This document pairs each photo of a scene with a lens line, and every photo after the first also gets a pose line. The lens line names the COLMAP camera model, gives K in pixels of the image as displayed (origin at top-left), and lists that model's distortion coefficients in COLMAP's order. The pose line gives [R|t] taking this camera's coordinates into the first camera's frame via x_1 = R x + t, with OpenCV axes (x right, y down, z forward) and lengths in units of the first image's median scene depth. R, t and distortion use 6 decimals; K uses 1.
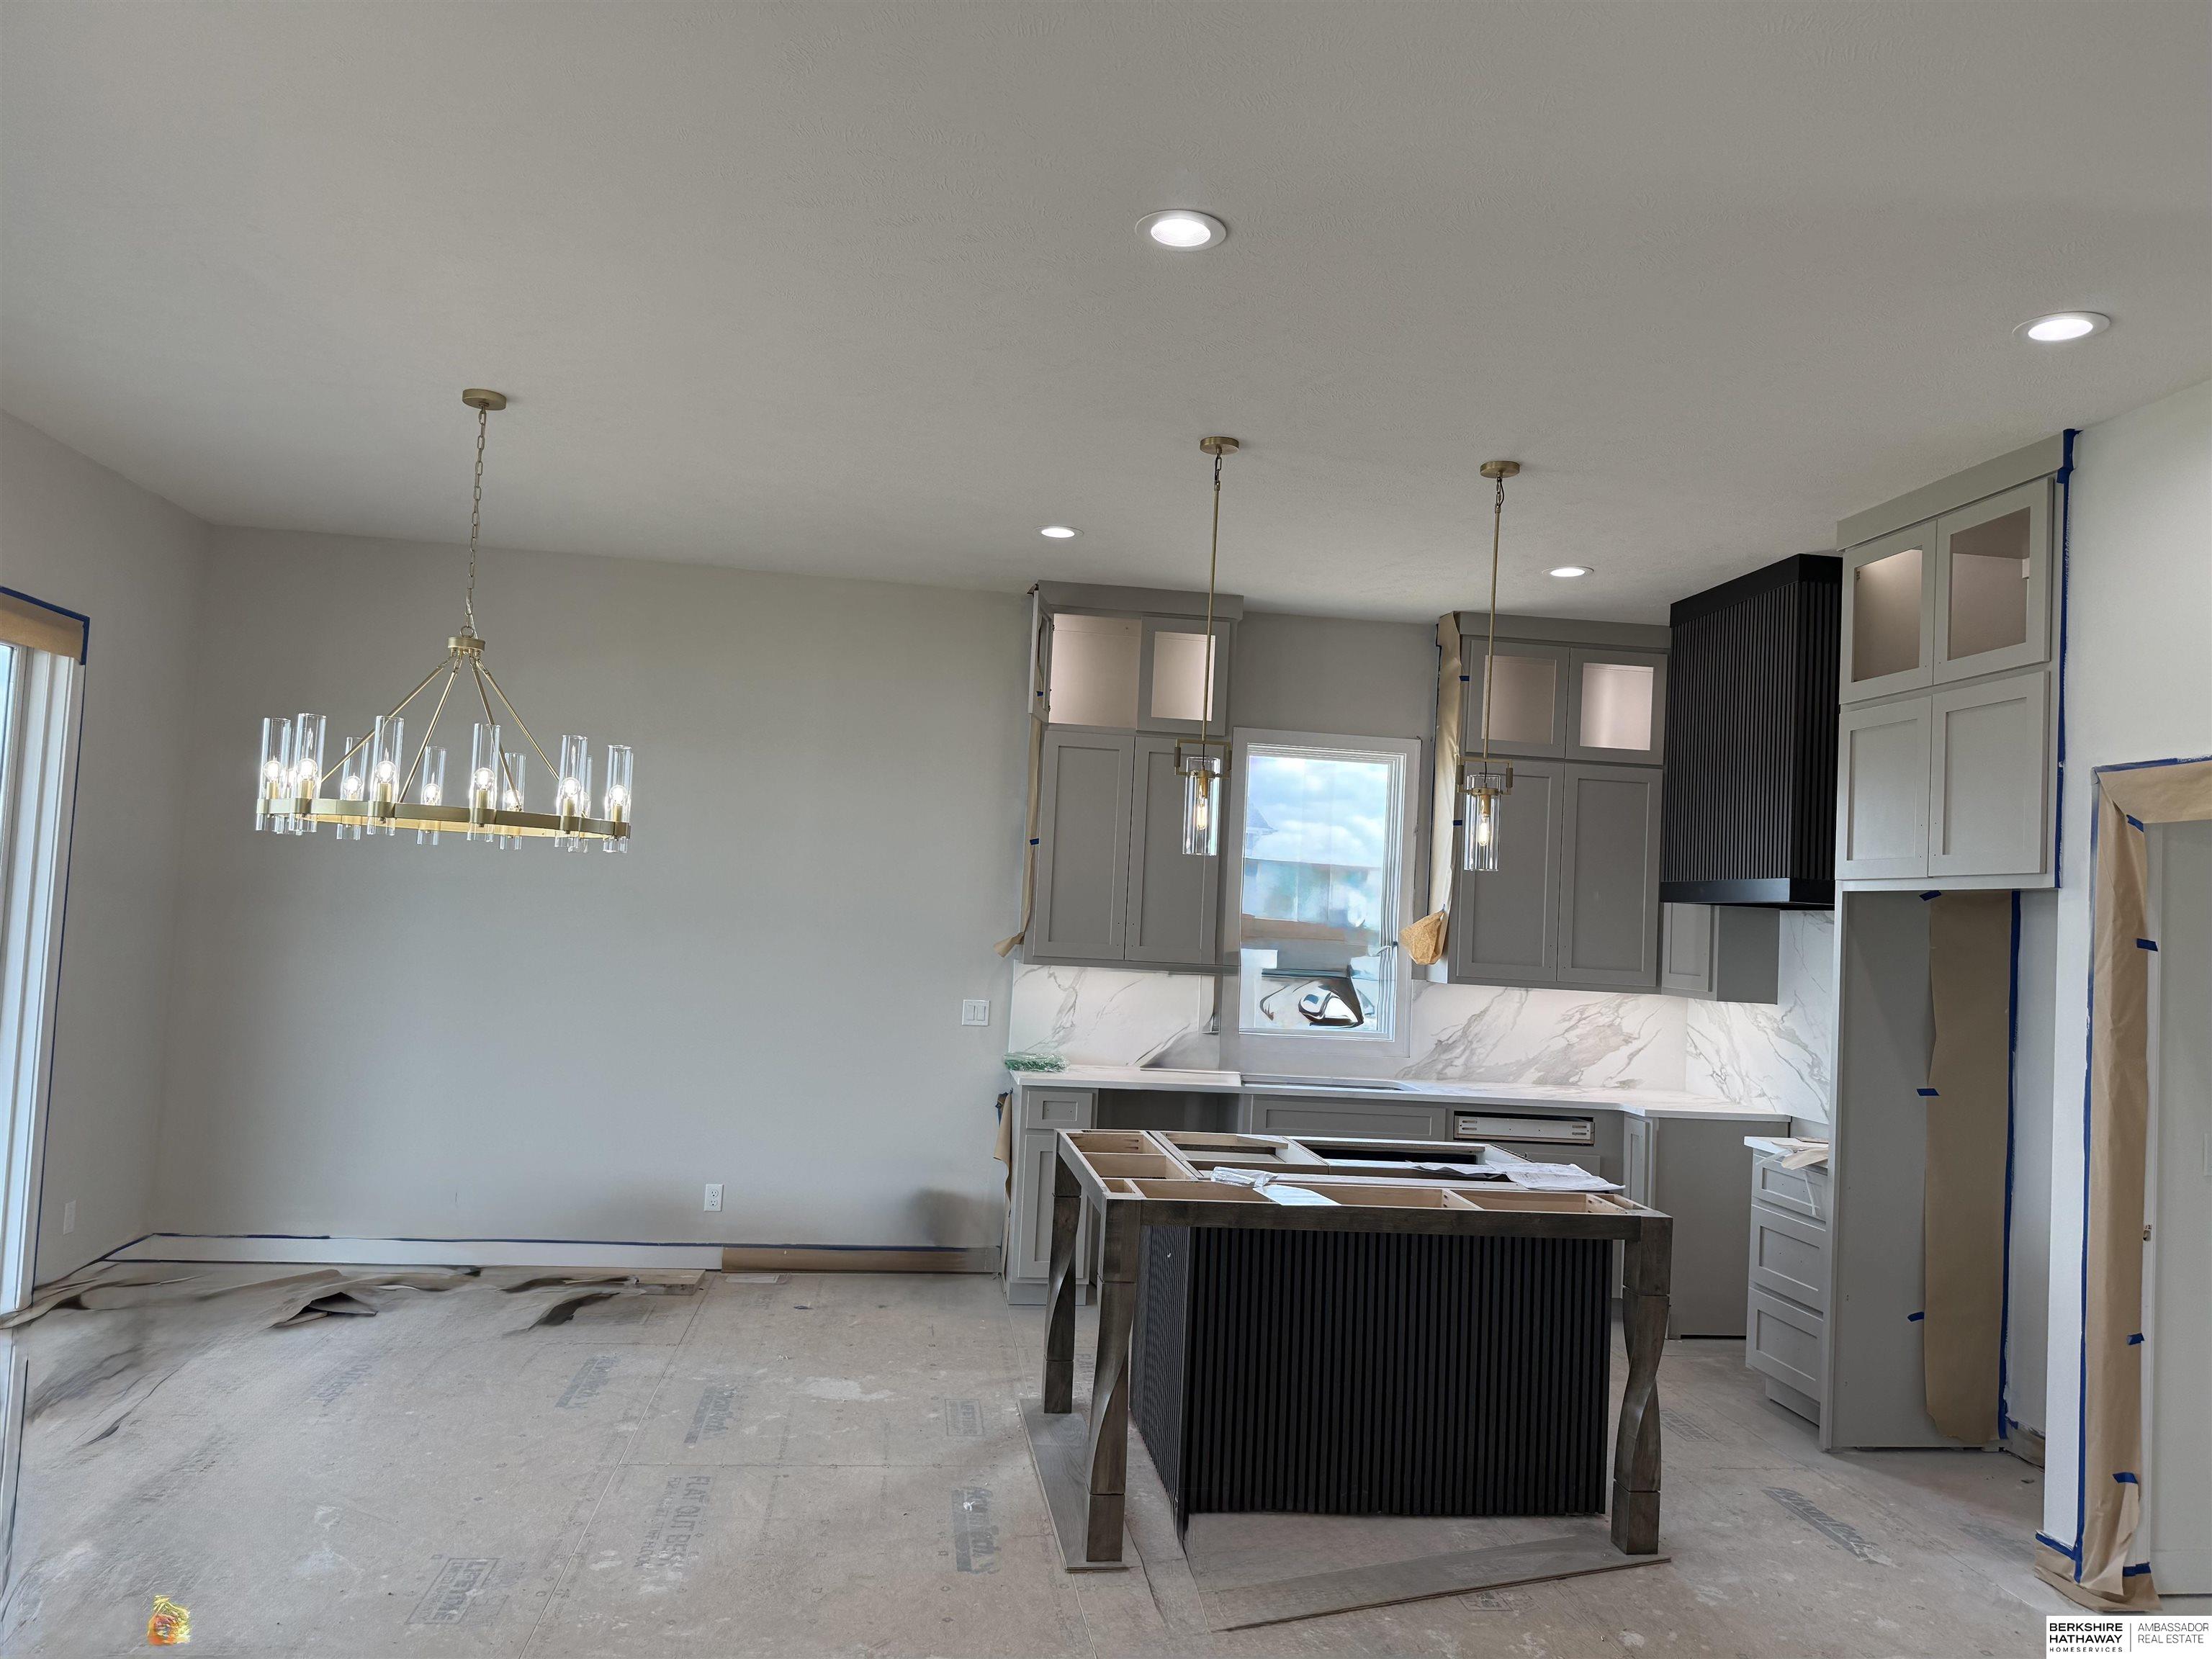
lens RADIAL K [[1541.4, 0, 1123.7], [0, 1541.4, 838.2], [0, 0, 1]] dist [0.083420, -0.105275]
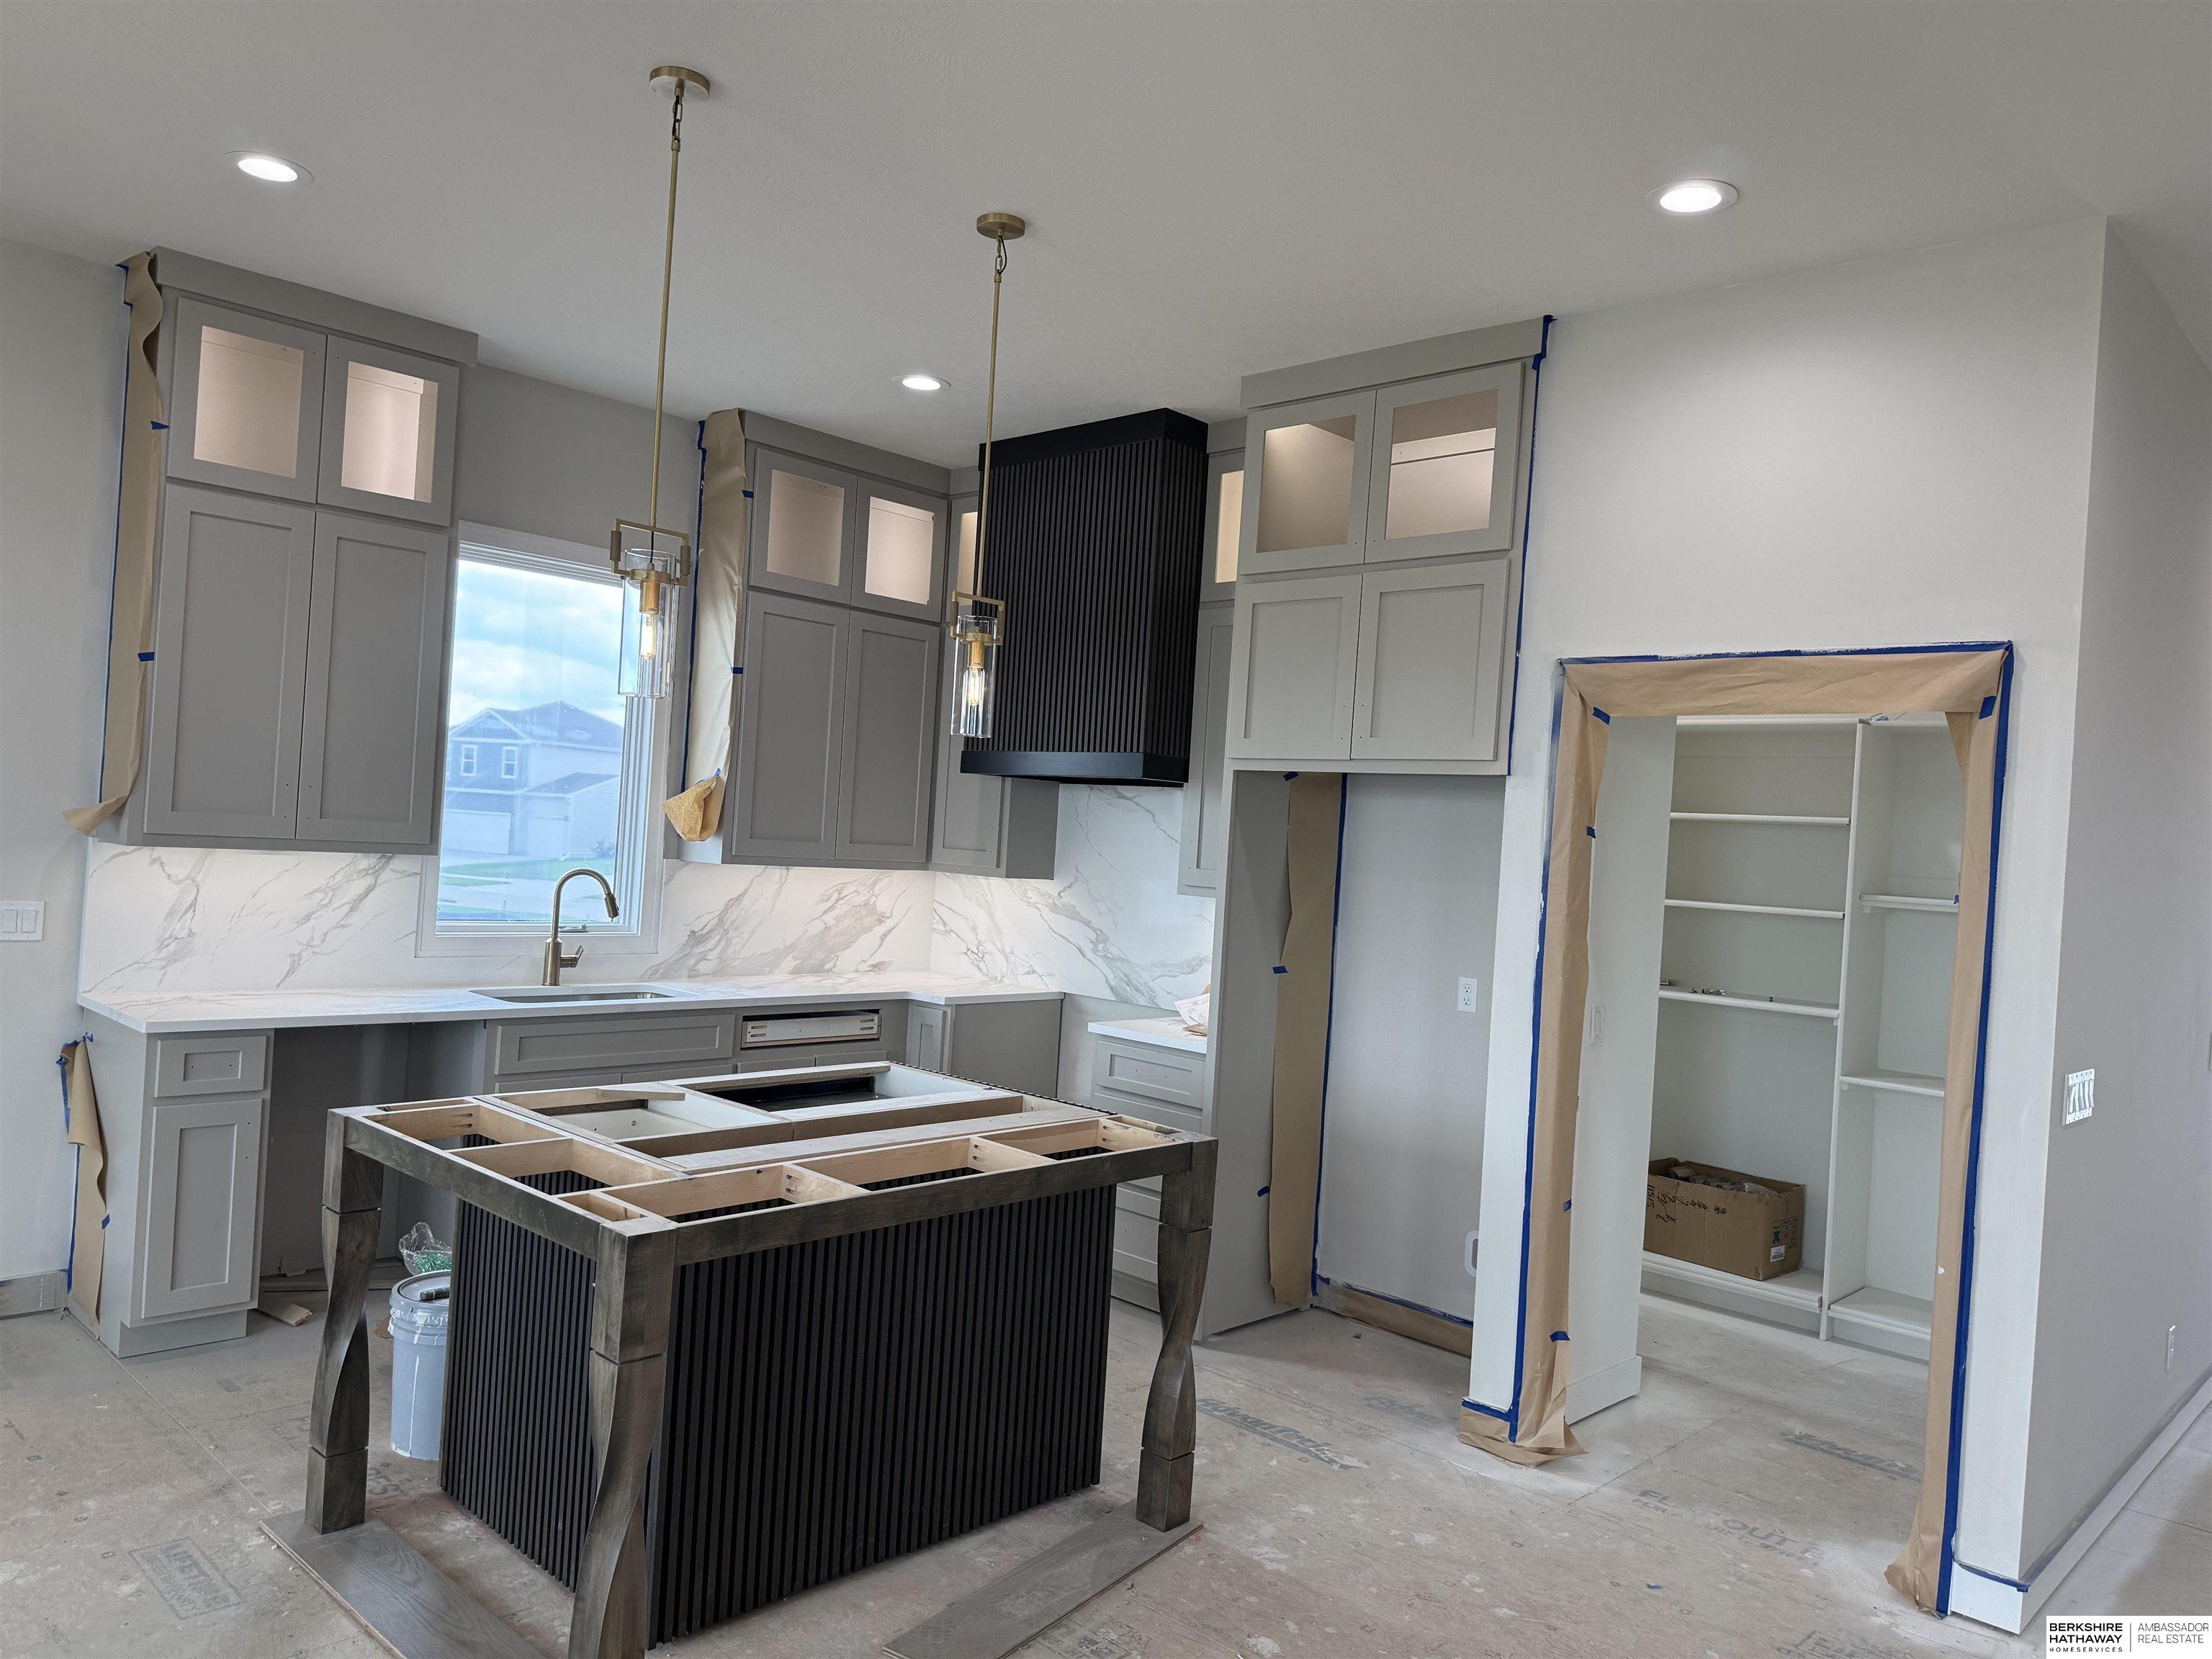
lens RADIAL K [[1532.8, 0, 1098.2], [0, 1532.8, 825.7], [0, 0, 1]] dist [0.110073, -0.158029]
pose [[0.787681, 0.001759, 0.616081, -0.177071], [-0.054360, 0.996294, 0.066656, 0.009173], [-0.613681, -0.085994, 0.784857, 0.280587]]
